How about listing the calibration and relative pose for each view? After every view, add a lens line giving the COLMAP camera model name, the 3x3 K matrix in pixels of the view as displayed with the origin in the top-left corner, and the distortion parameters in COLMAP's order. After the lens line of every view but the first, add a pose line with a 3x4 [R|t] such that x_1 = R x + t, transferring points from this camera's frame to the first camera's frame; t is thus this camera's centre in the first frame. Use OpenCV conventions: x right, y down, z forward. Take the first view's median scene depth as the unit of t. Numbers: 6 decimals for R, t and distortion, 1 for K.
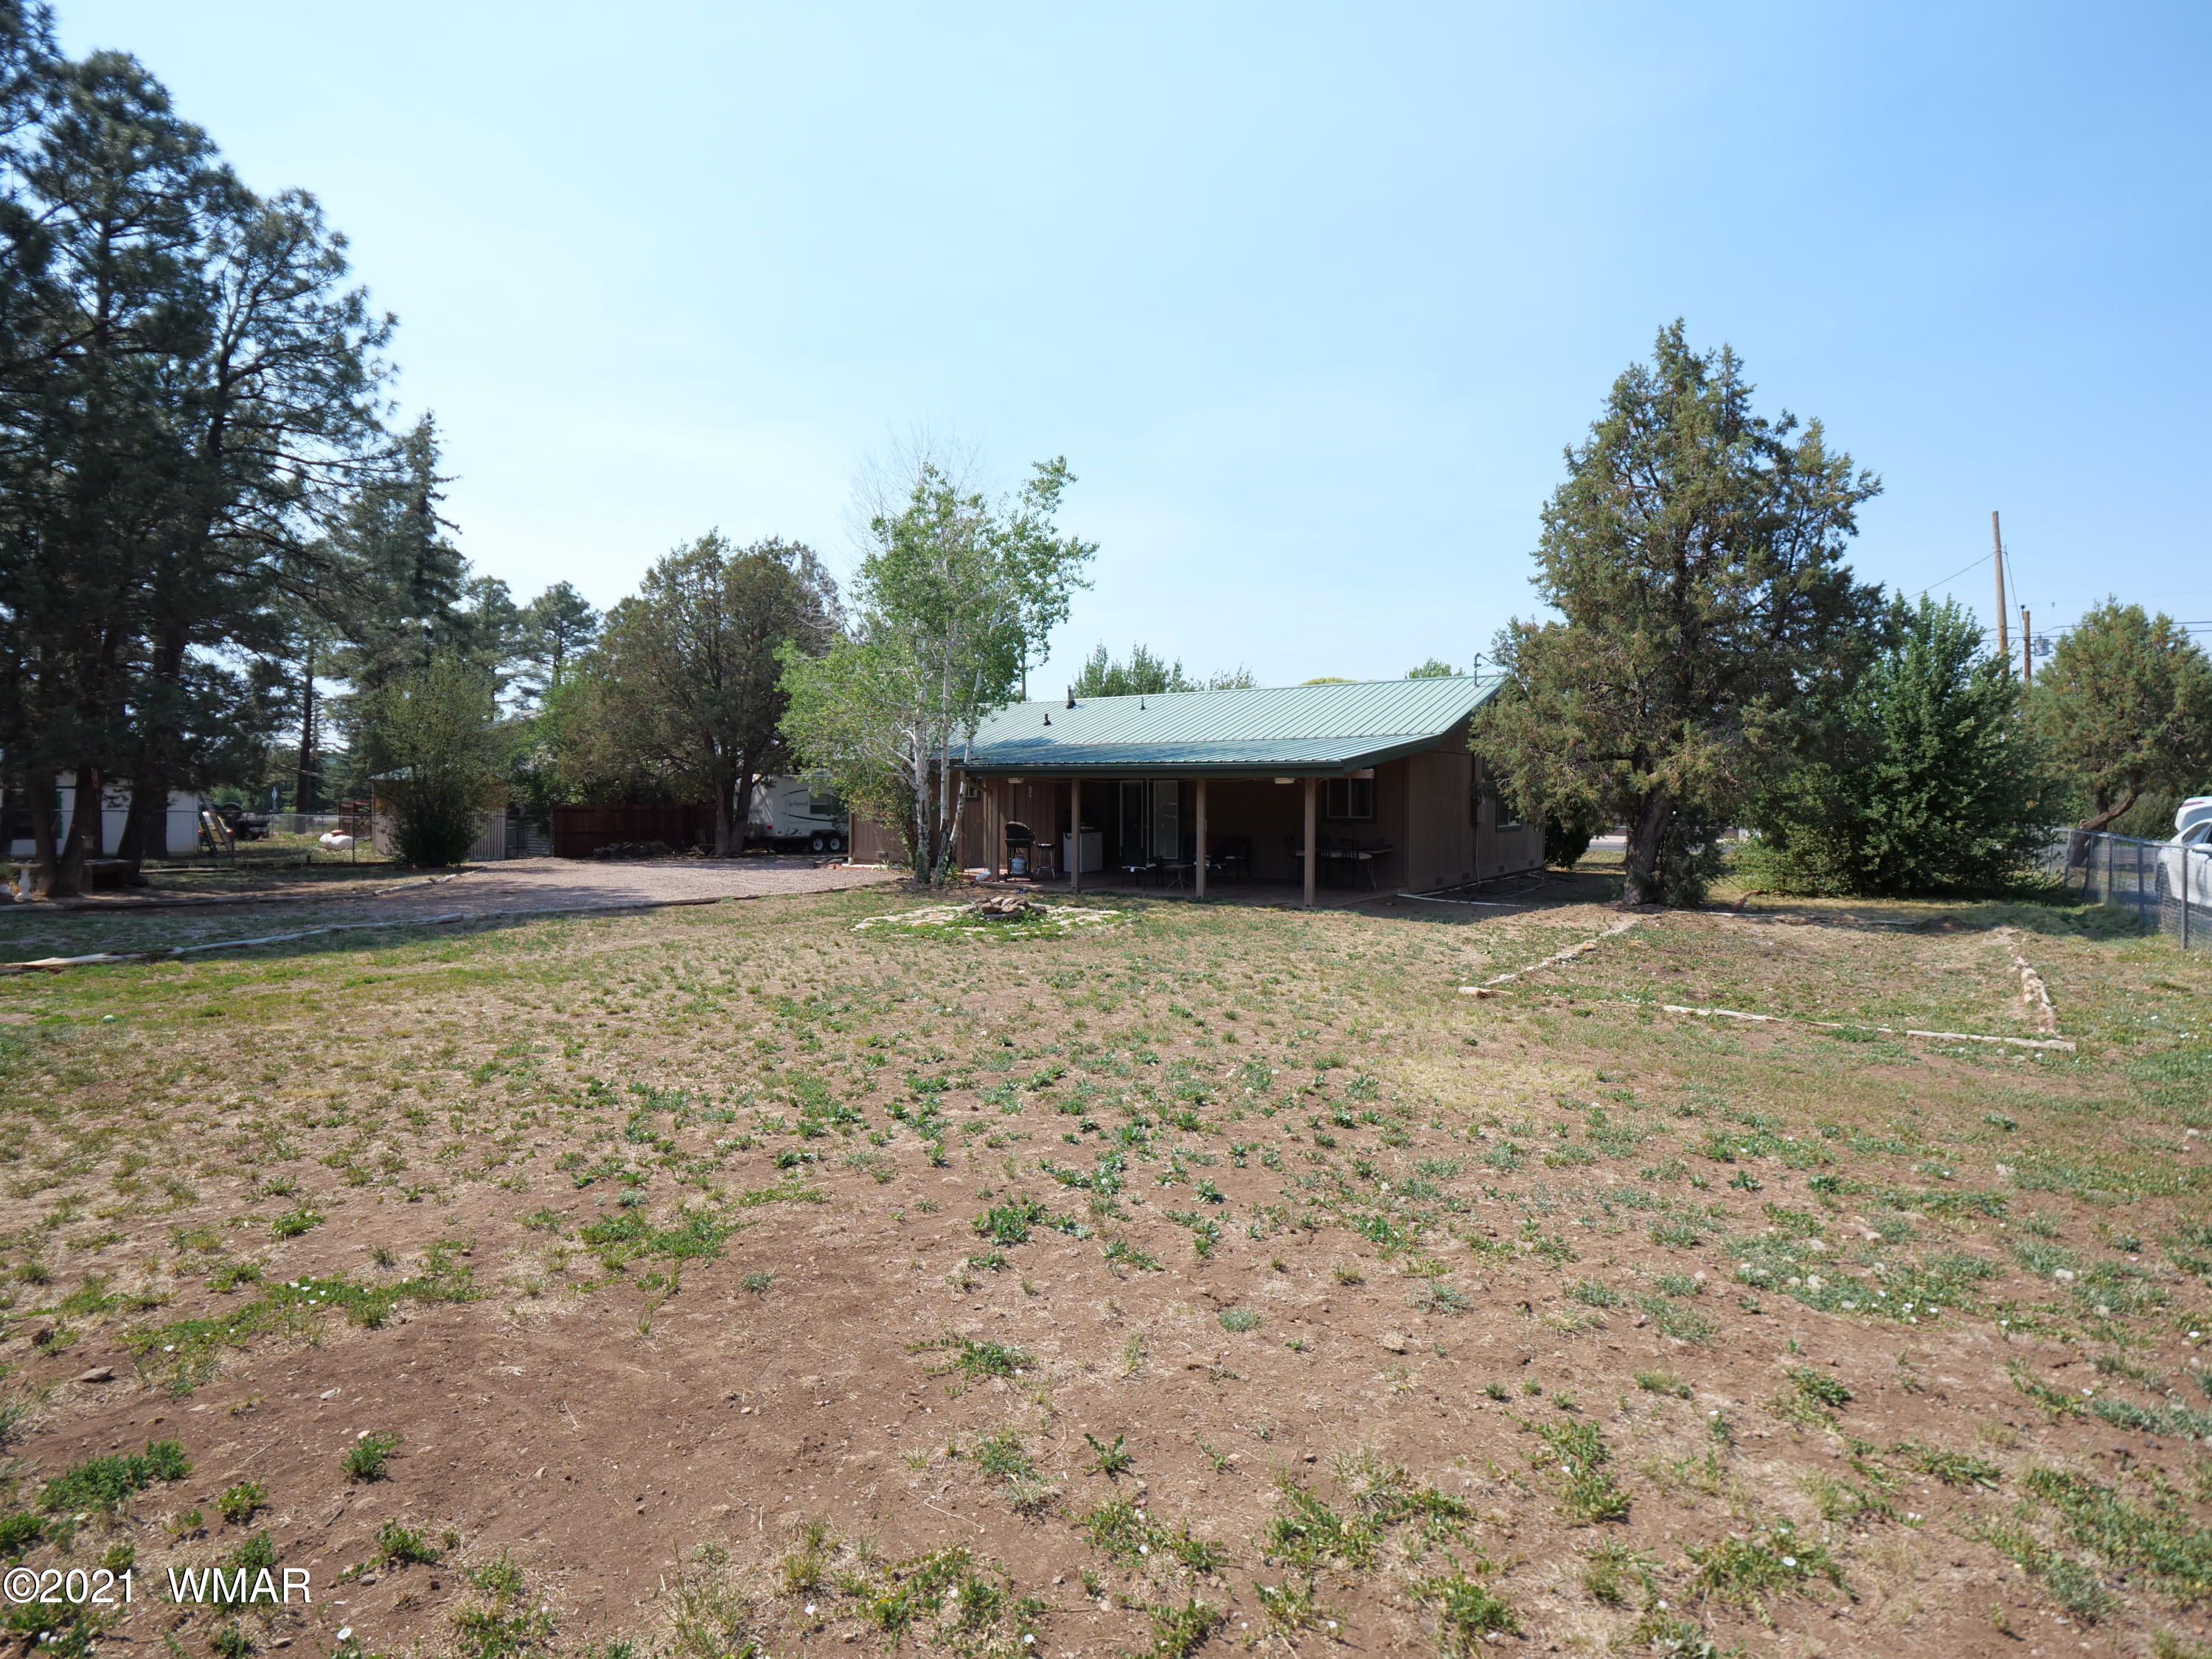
lens RADIAL K [[1056.4, 0, 1092.2], [0, 1056.4, 797.4], [0, 0, 1]] dist [-0.026420, 0.000649]
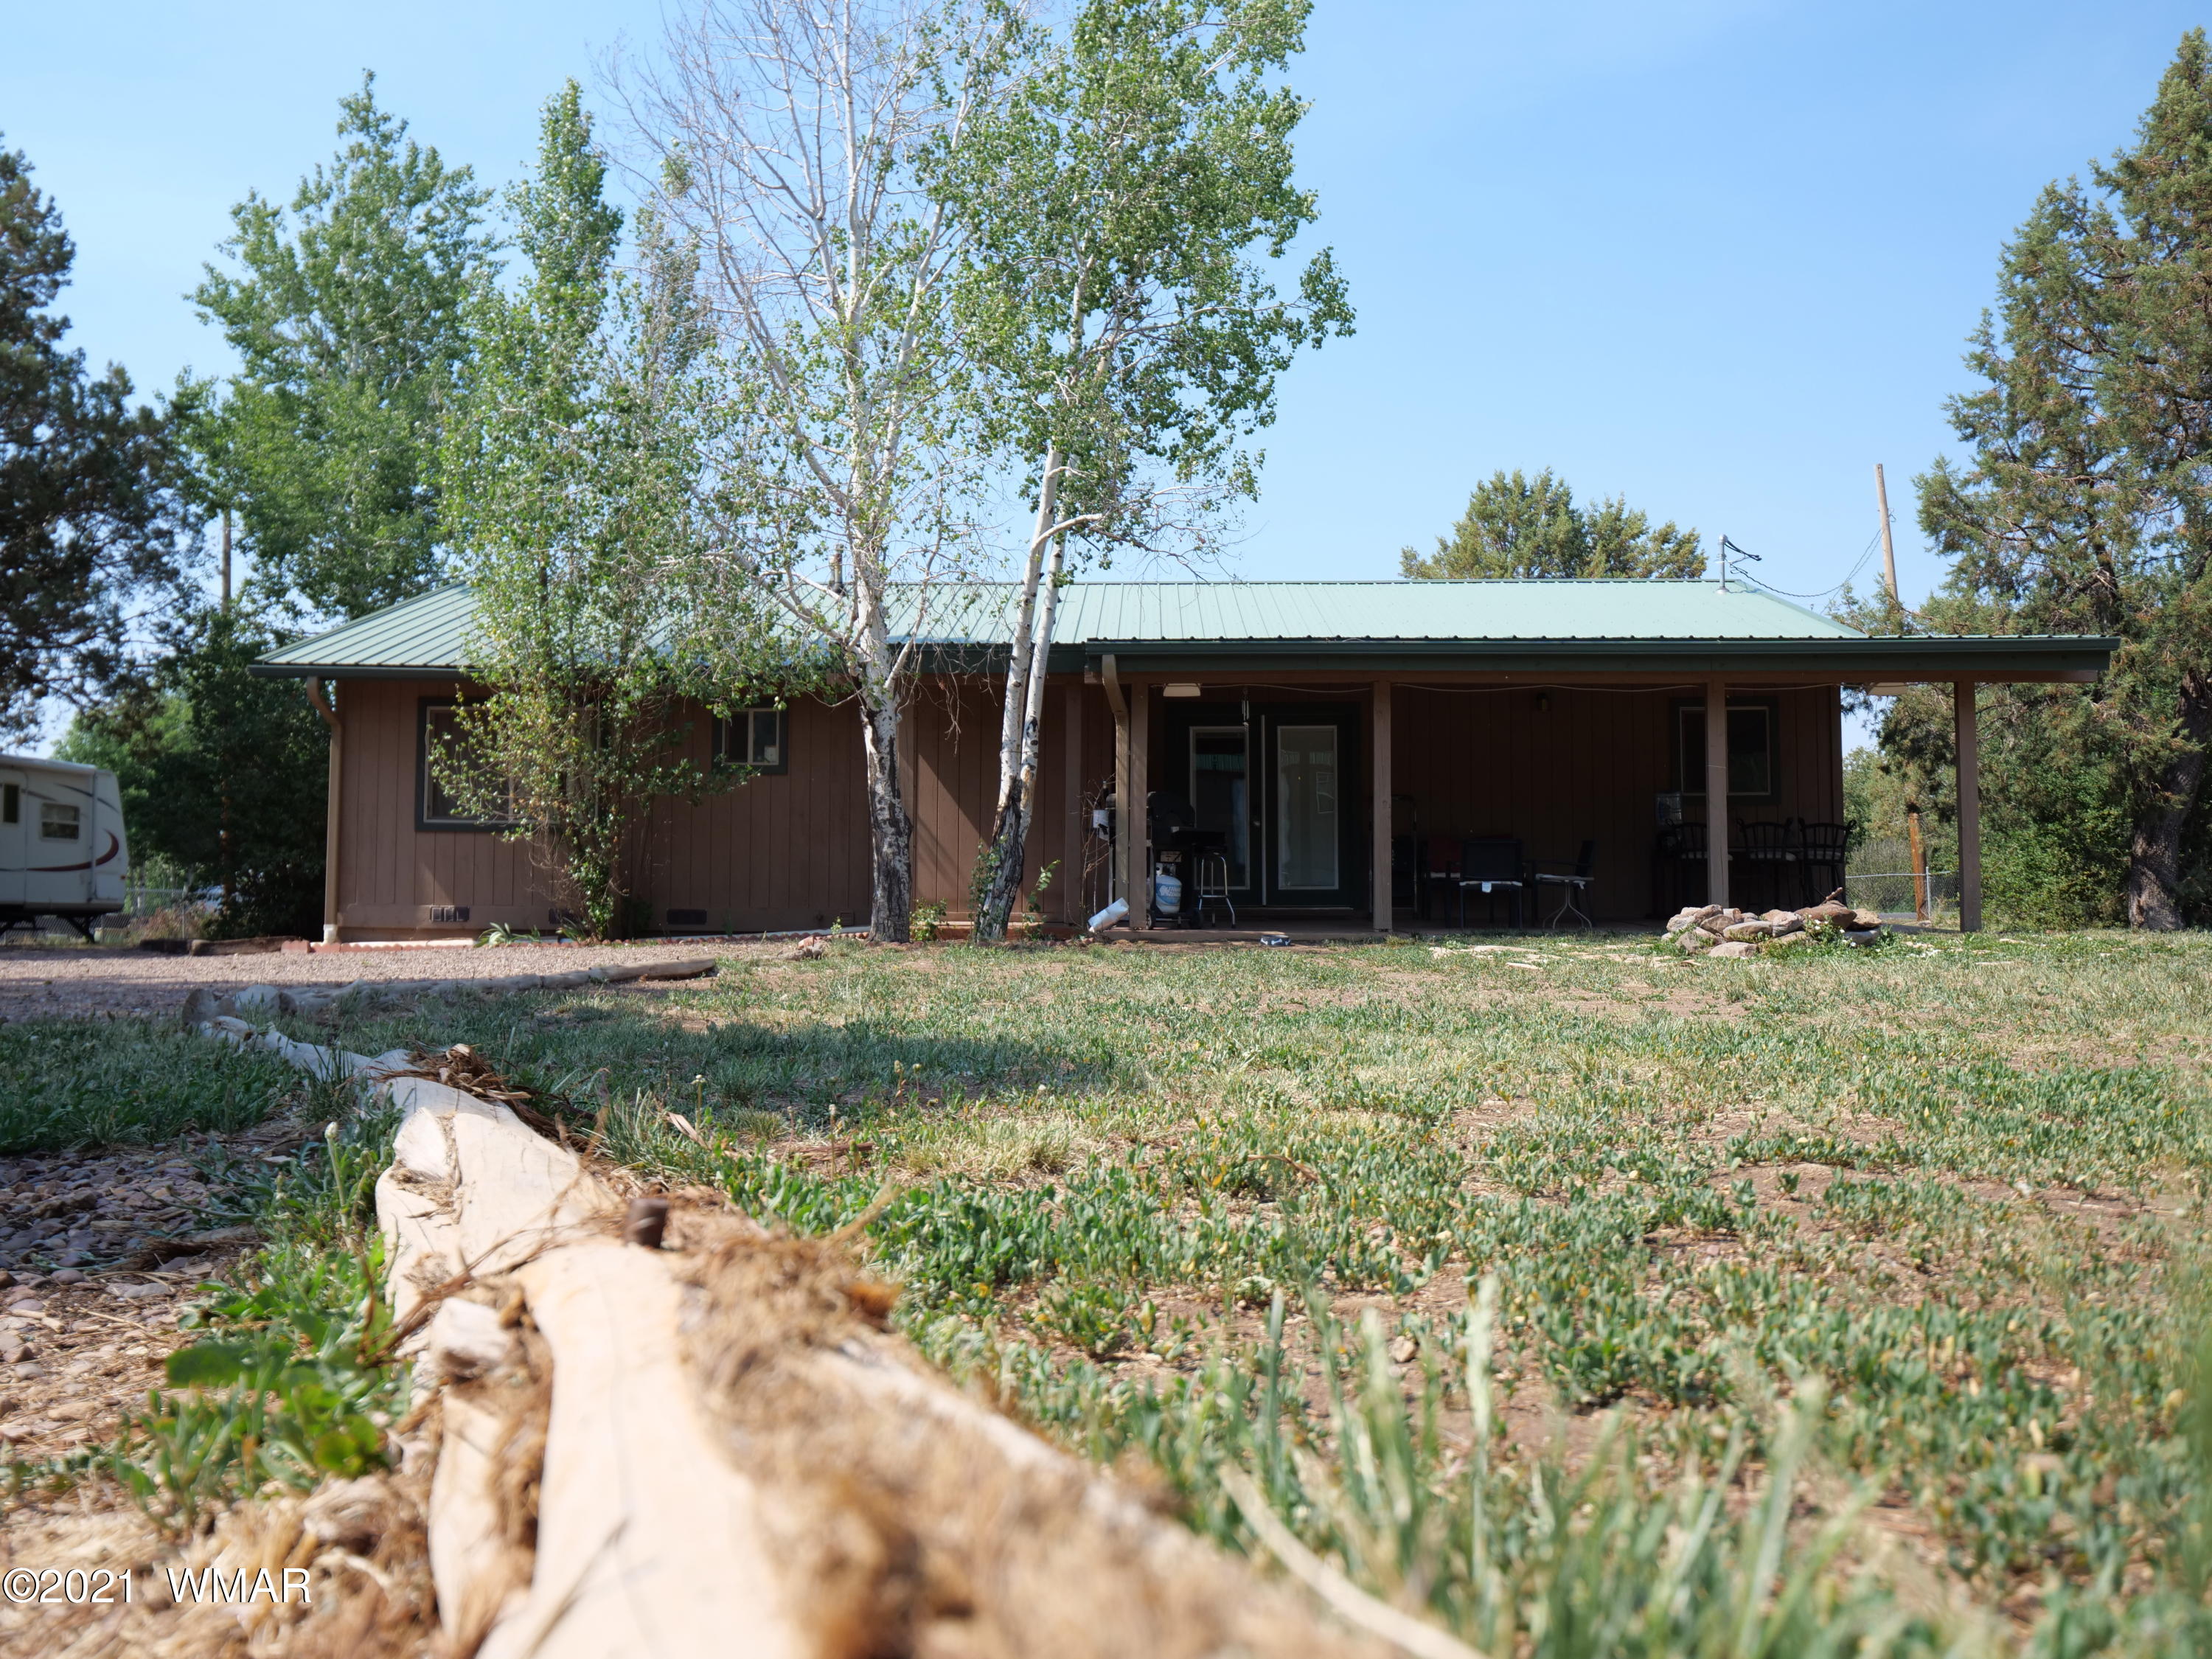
lens RADIAL K [[1744.9, 0, 1106.0], [0, 1744.9, 829.5], [0, 0, 1]] dist [0.003900, -0.004565]
pose [[0.817999, 0.022907, 0.574764, -1.154163], [0.003350, 0.999000, -0.044583, 0.164677], [-0.575210, 0.038394, 0.817104, 1.019760]]
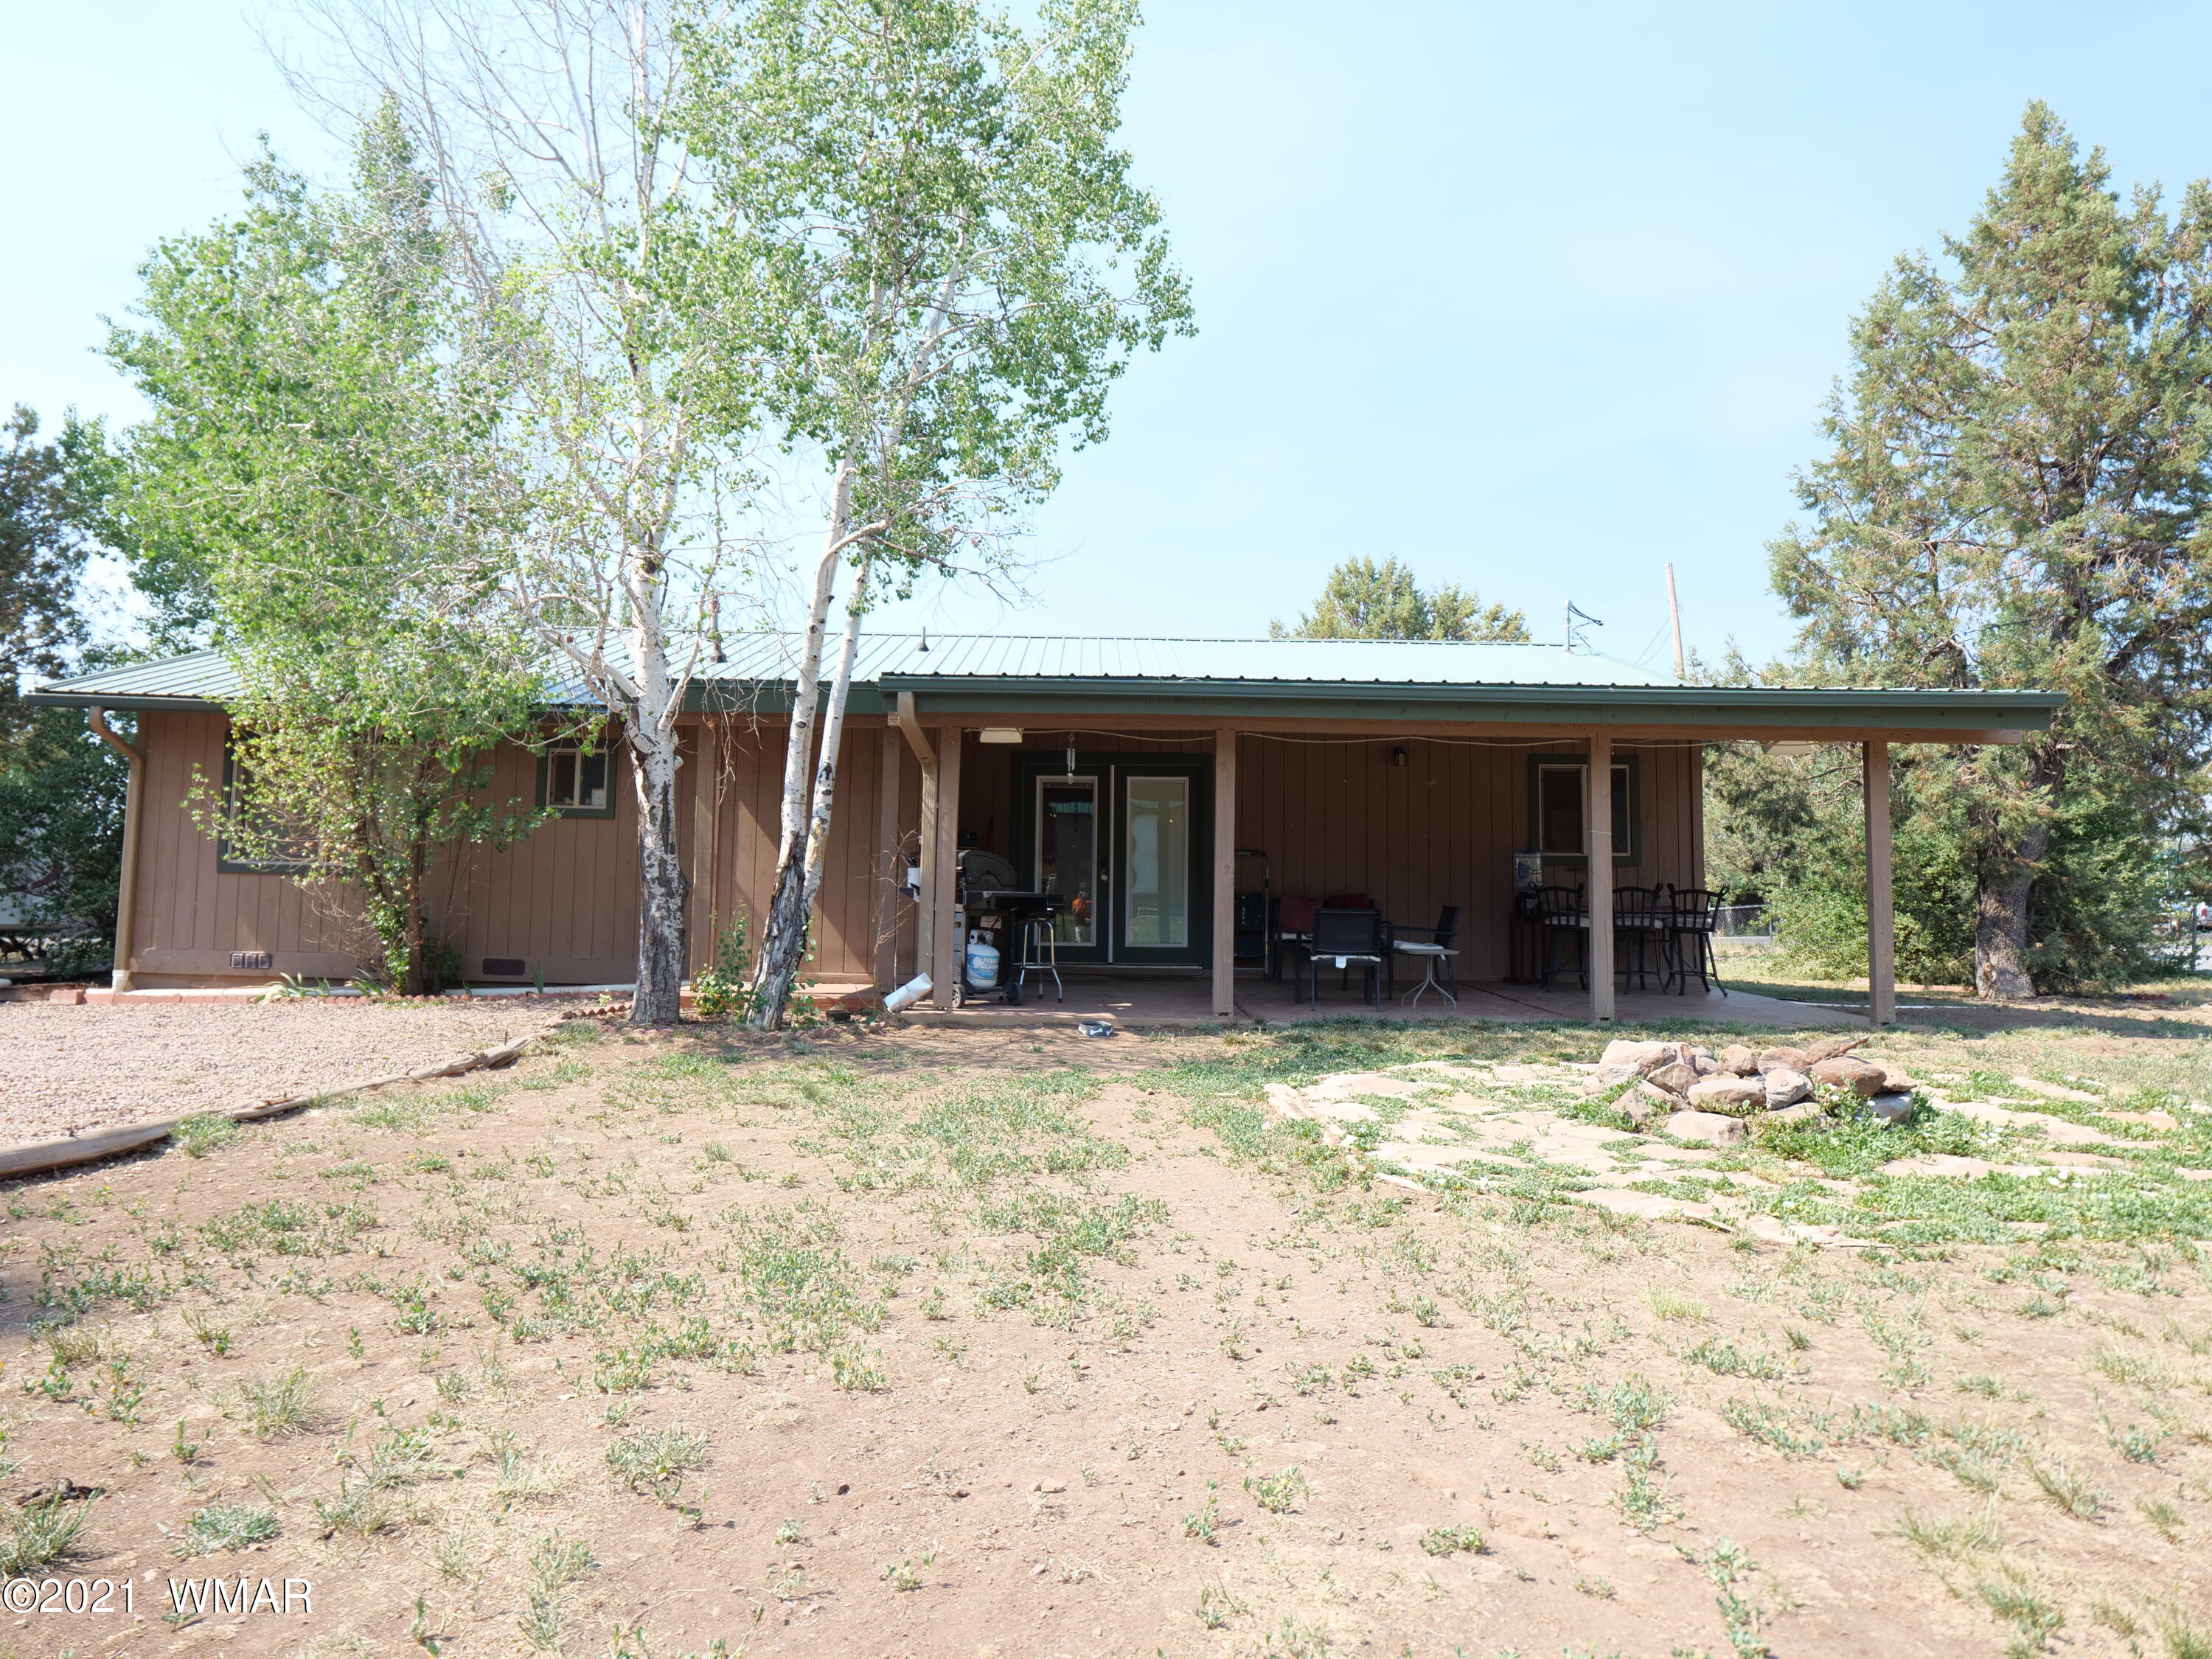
lens RADIAL K [[1328.7, 0, 1097.2], [0, 1328.7, 818.7], [0, 0, 1]] dist [-0.003588, 0.001869]
pose [[0.796402, 0.048658, 0.602807, -0.758839], [-0.009696, 0.997657, -0.067719, 0.104575], [-0.604690, 0.048087, 0.795008, 1.387398]]
